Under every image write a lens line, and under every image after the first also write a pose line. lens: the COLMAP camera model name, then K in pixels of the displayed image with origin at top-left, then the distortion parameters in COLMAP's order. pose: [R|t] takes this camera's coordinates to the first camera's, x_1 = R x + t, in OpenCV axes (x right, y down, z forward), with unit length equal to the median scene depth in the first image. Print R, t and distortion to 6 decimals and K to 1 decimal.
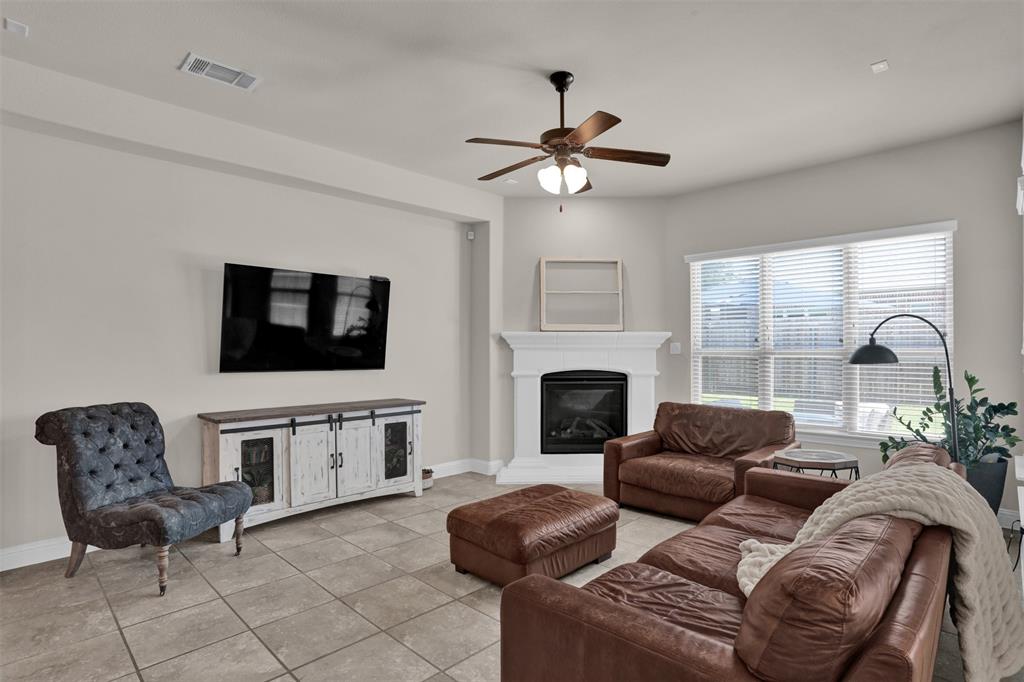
lens RADIAL K [[519.4, 0, 527.3], [0, 519.4, 344.9], [0, 0, 1]] dist [-0.036879, 0.000046]
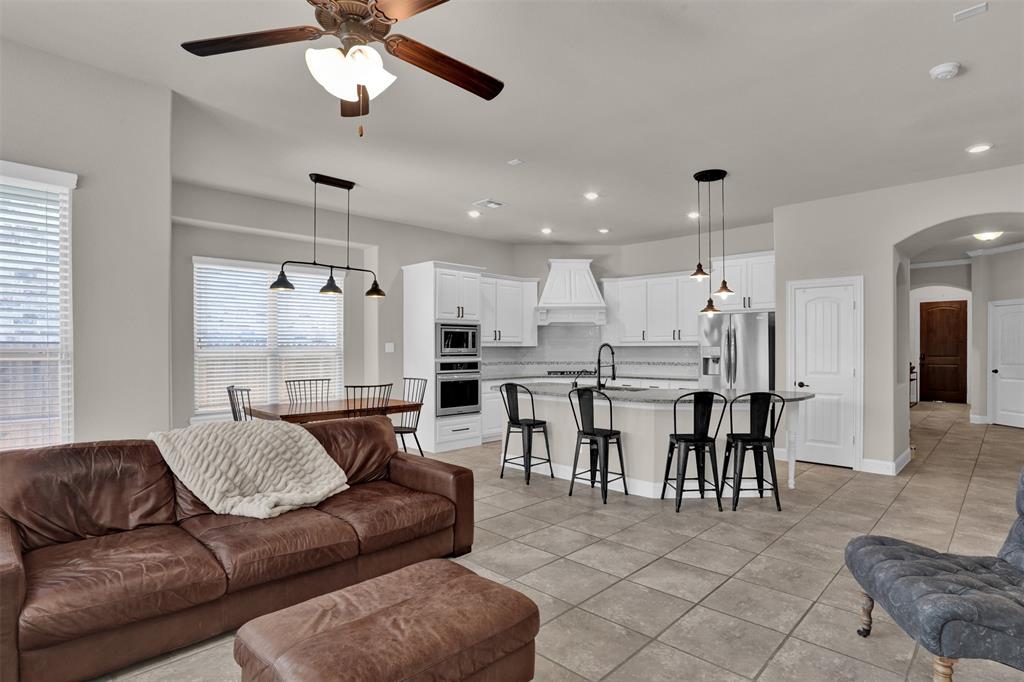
lens RADIAL K [[520.5, 0, 505.1], [0, 520.5, 354.5], [0, 0, 1]] dist [-0.071516, 0.030835]
pose [[-0.999212, -0.000031, 0.039691, -0.072704], [-0.000026, 1.000000, 0.000104, 0.007554], [-0.039691, 0.000103, -0.999212, 0.905095]]
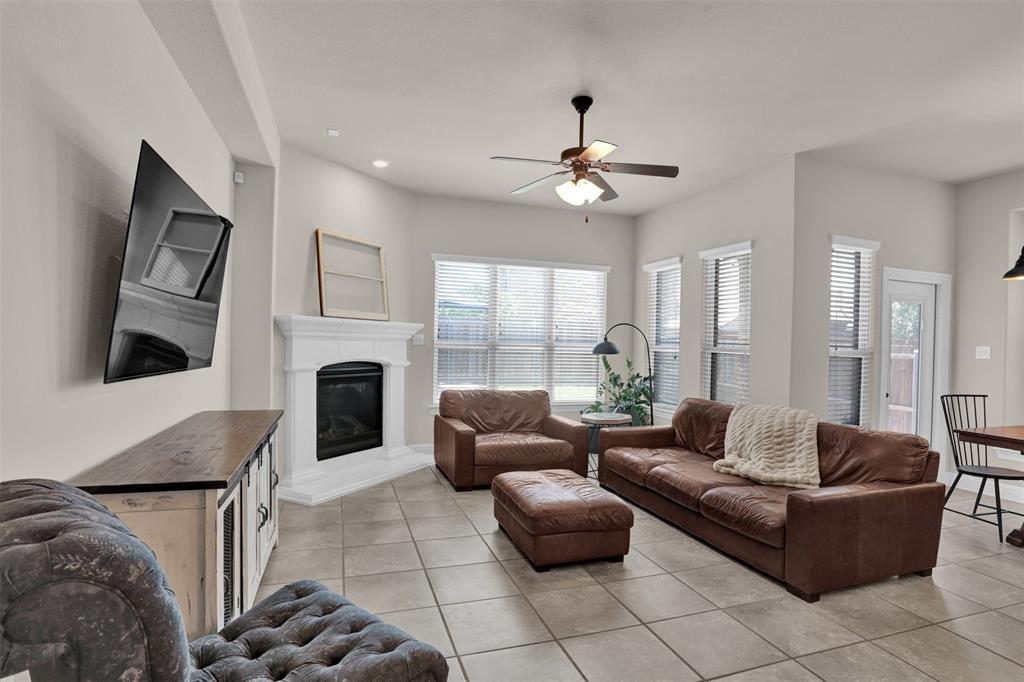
lens RADIAL K [[517.1, 0, 516.1], [0, 517.1, 348.9], [0, 0, 1]] dist [-0.072157, 0.034947]
pose [[0.481041, 0.001289, 0.876697, -0.551559], [-0.032324, 0.999345, 0.016266, 0.002483], [-0.876102, -0.036164, 0.480768, 0.326586]]
